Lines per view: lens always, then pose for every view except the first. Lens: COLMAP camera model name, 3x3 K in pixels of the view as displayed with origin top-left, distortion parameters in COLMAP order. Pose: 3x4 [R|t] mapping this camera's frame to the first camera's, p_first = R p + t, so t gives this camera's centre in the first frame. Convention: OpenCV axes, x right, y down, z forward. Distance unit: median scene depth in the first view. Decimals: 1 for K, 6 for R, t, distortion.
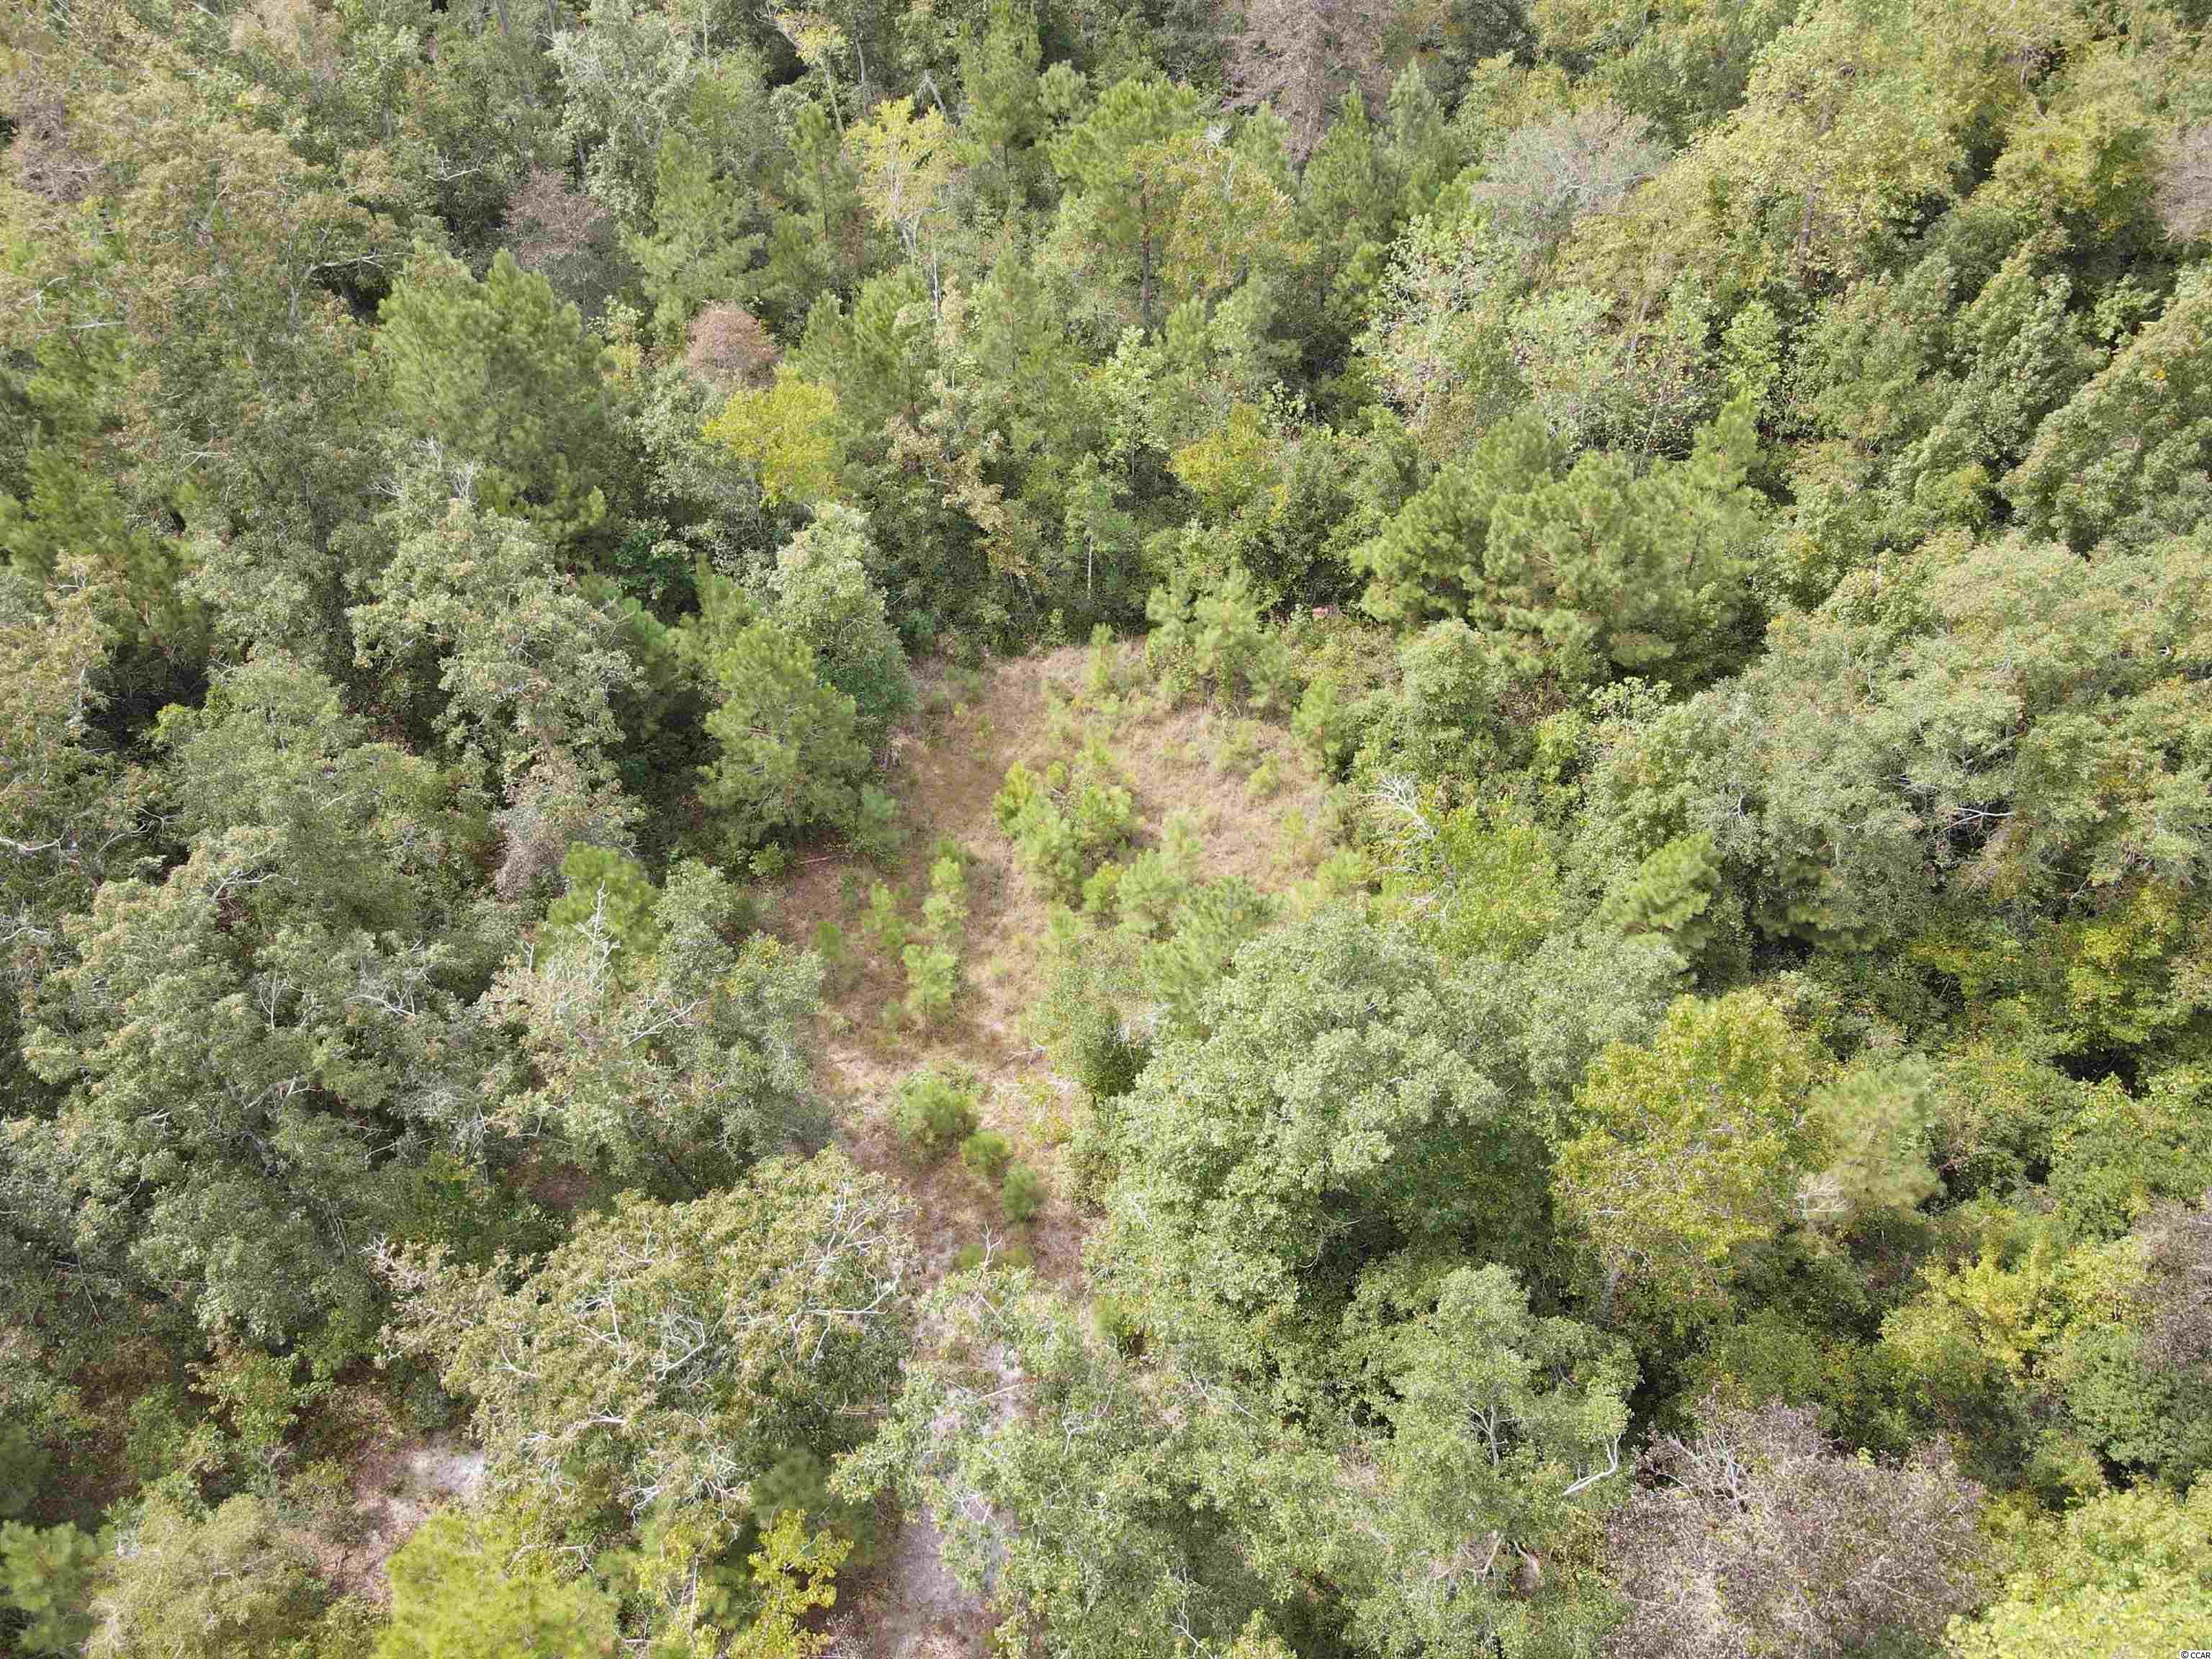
lens RADIAL K [[1614.2, 0, 1109.1], [0, 1614.2, 827.9], [0, 0, 1]] dist [0.011480, 0.003780]
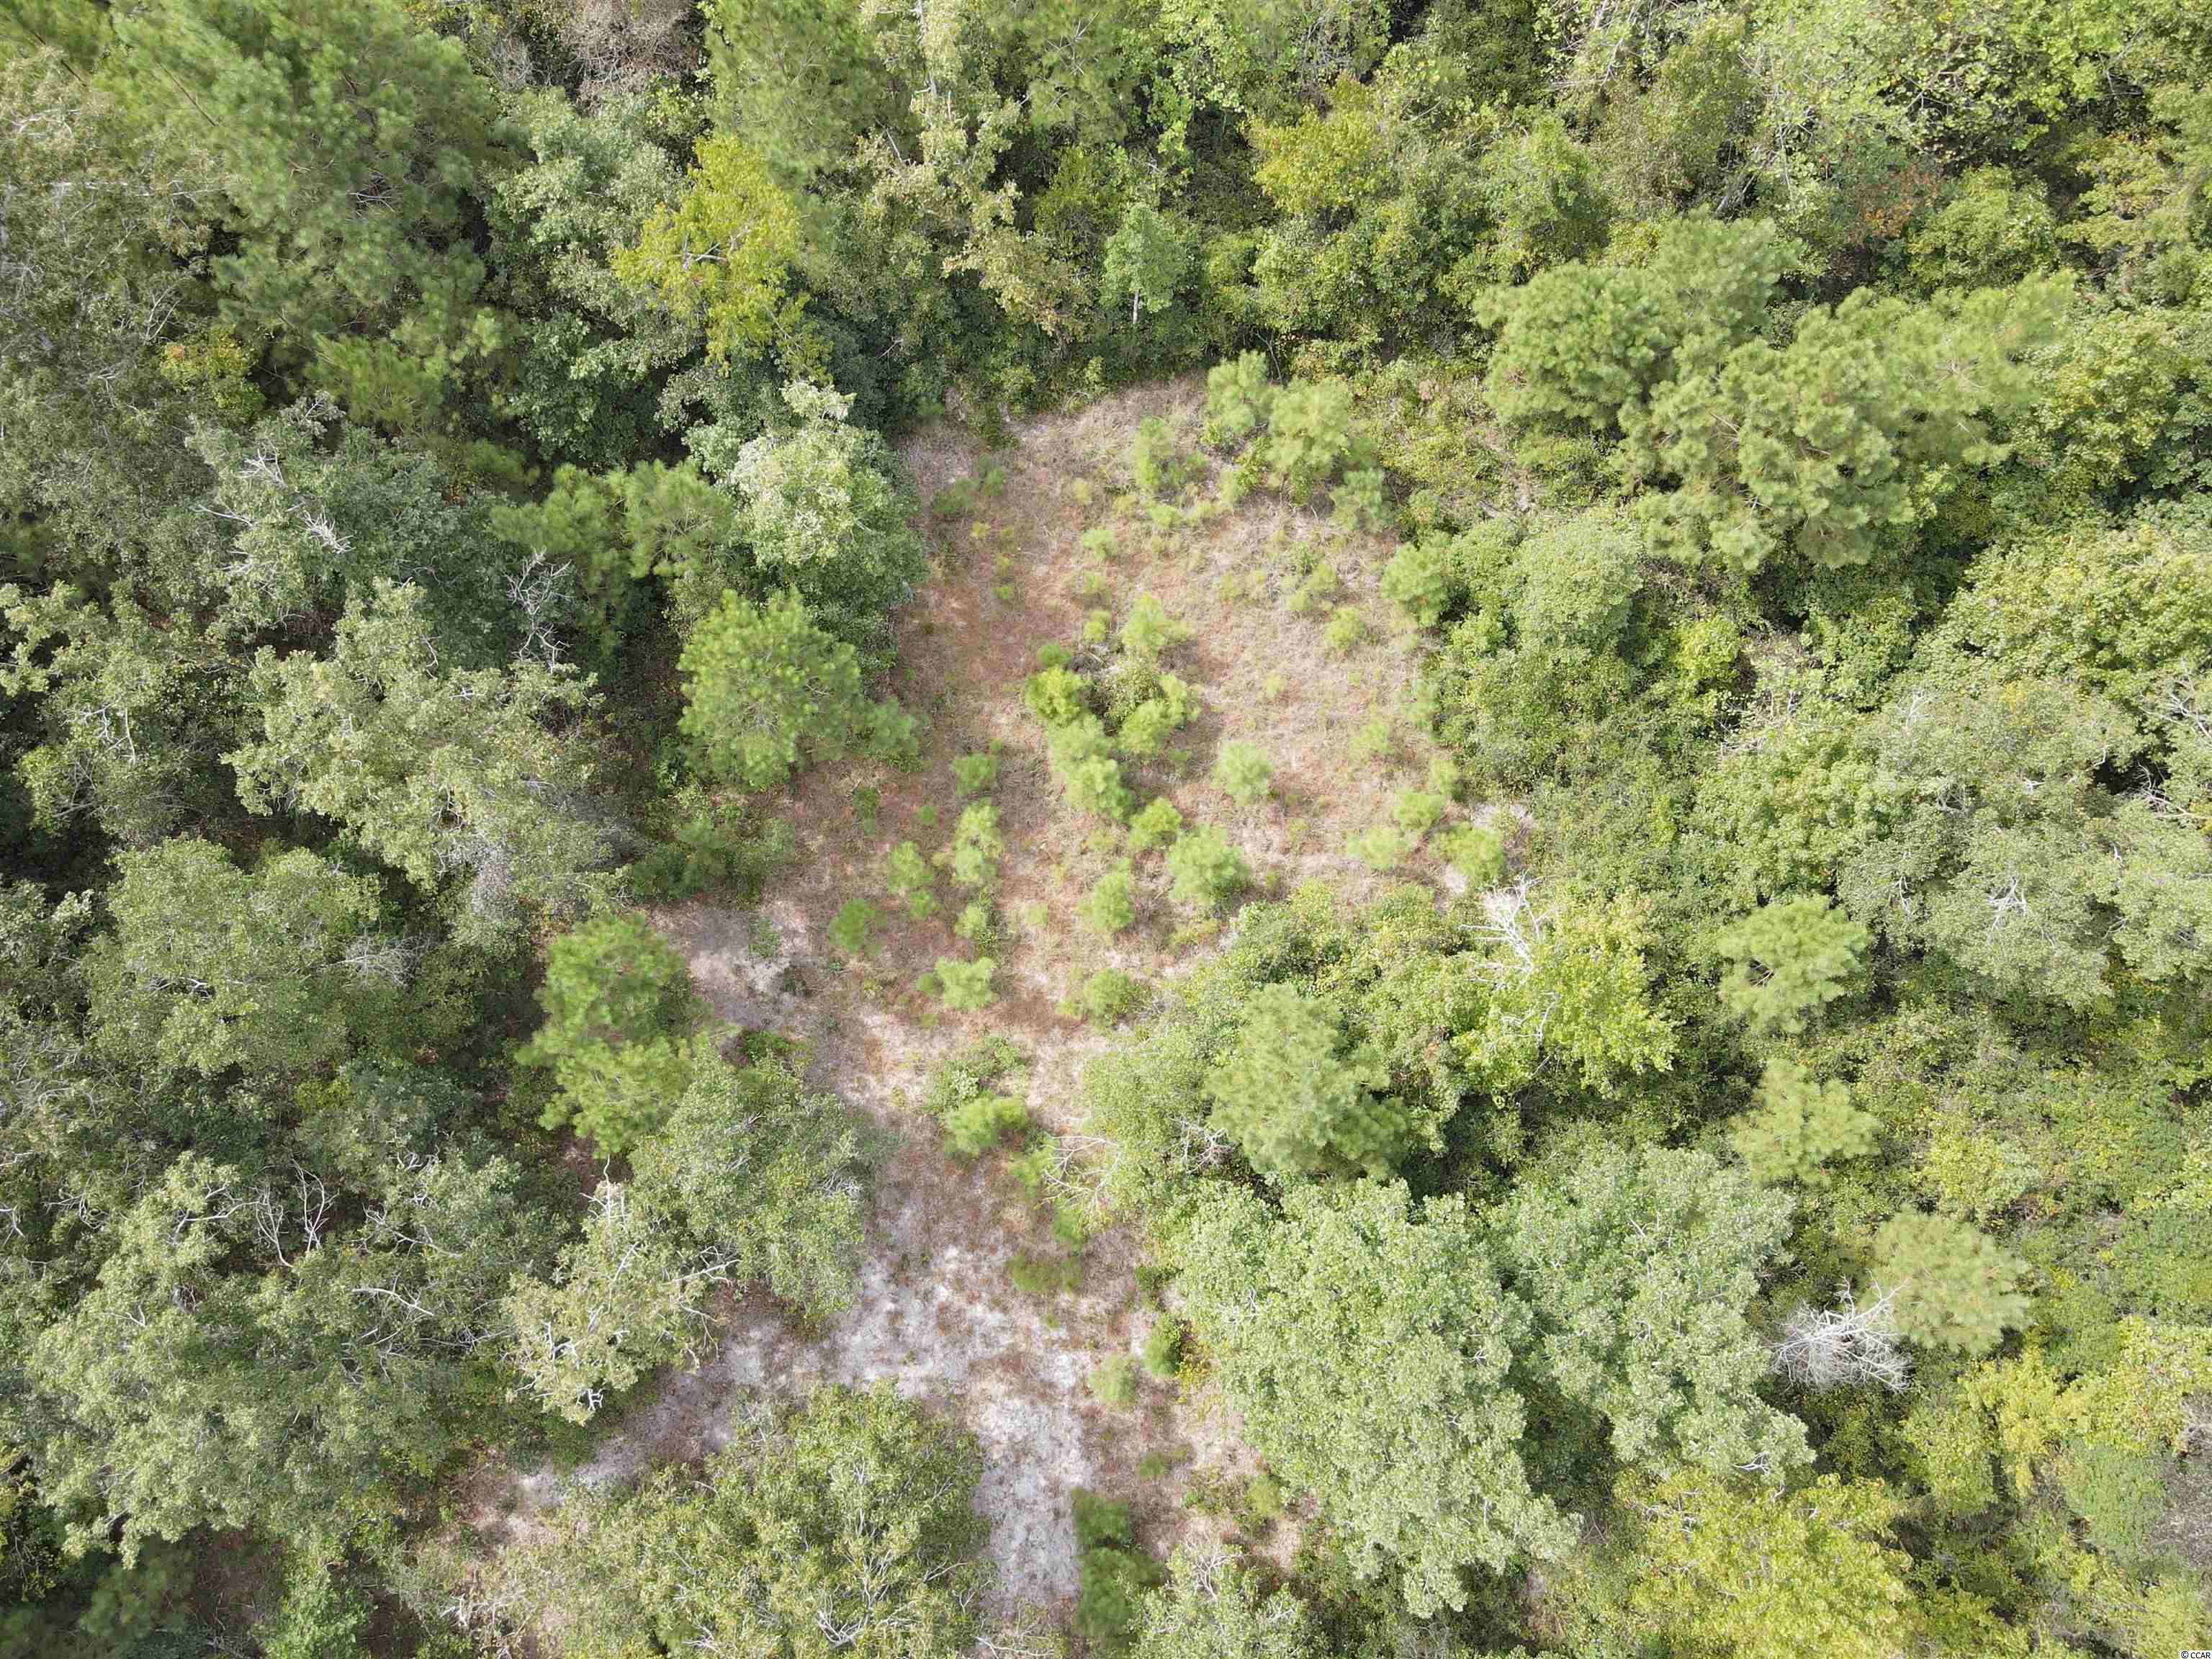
lens RADIAL K [[1614.2, 0, 1117.5], [0, 1614.2, 832.5], [0, 0, 1]] dist [0.011480, 0.003780]
pose [[0.999970, 0.005991, 0.004940, -0.024522], [-0.007718, 0.836967, 0.547199, -0.383358], [-0.000856, -0.547221, 0.836988, 0.220707]]
